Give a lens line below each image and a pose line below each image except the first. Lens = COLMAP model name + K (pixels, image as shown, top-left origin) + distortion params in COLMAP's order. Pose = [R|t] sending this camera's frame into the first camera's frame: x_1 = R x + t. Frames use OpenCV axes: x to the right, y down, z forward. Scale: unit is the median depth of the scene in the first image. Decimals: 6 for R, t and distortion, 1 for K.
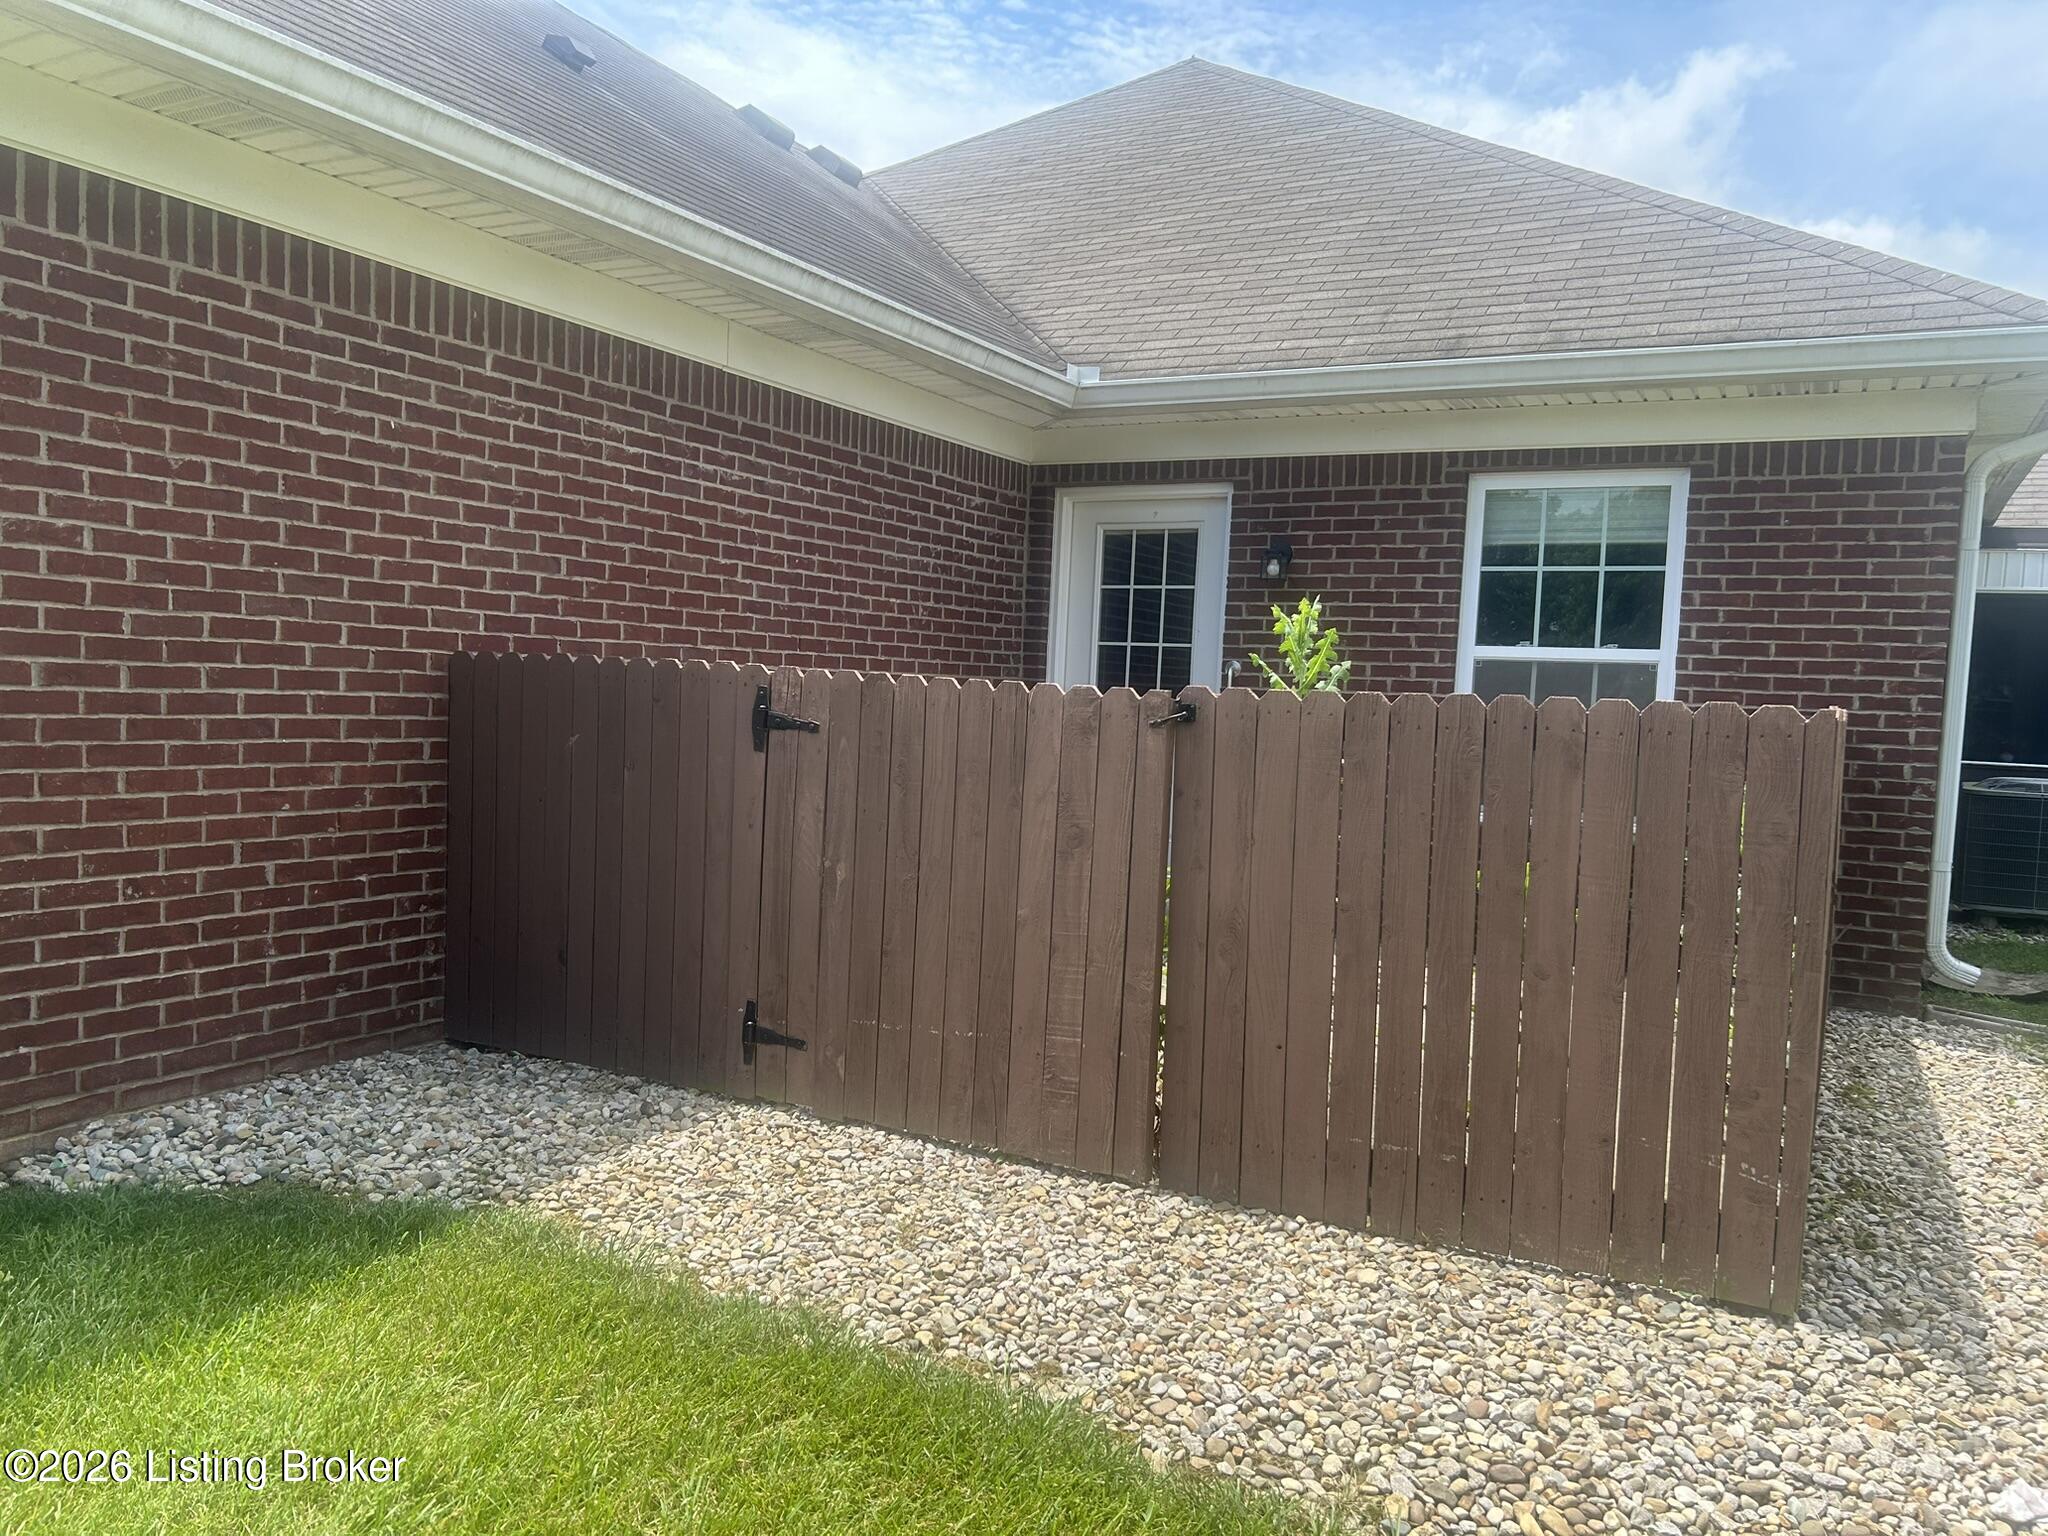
lens RADIAL K [[1530.8, 0, 1007.9], [0, 1530.8, 780.5], [0, 0, 1]] dist [0.053237, -0.062594]
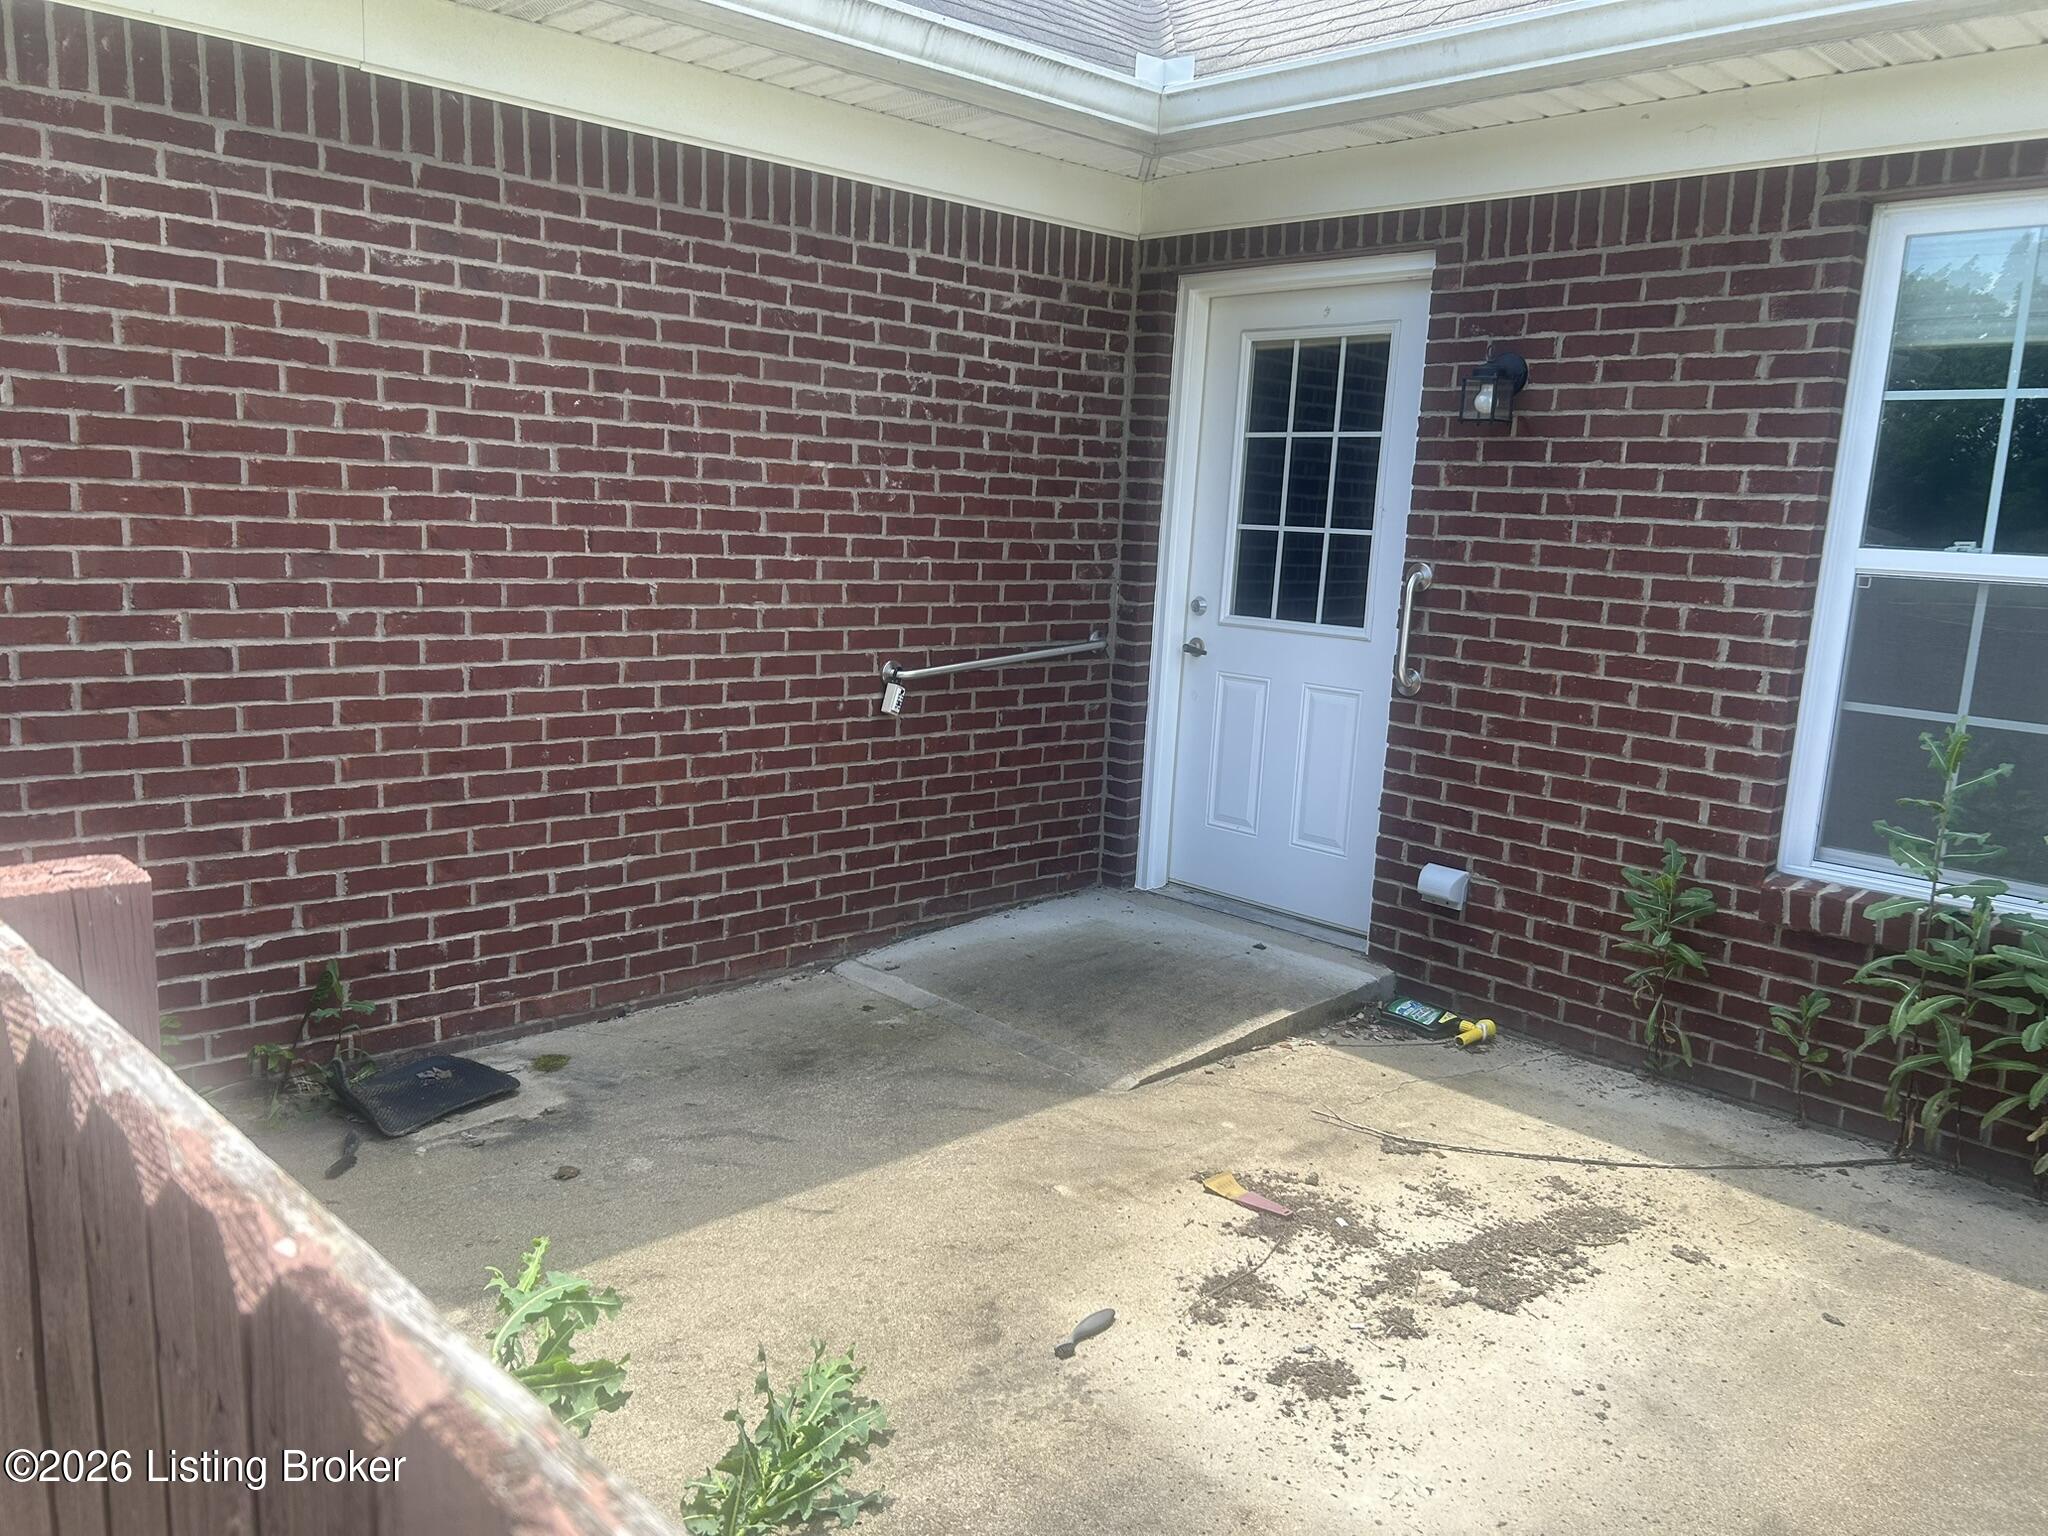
lens RADIAL K [[1530.8, 0, 1036.5], [0, 1530.8, 757.7], [0, 0, 1]] dist [0.053237, -0.062594]
pose [[0.949007, 0.056289, -0.310190, 0.201592], [-0.028294, 0.995168, 0.094023, -0.057238], [0.313984, -0.080452, 0.946014, 0.407441]]
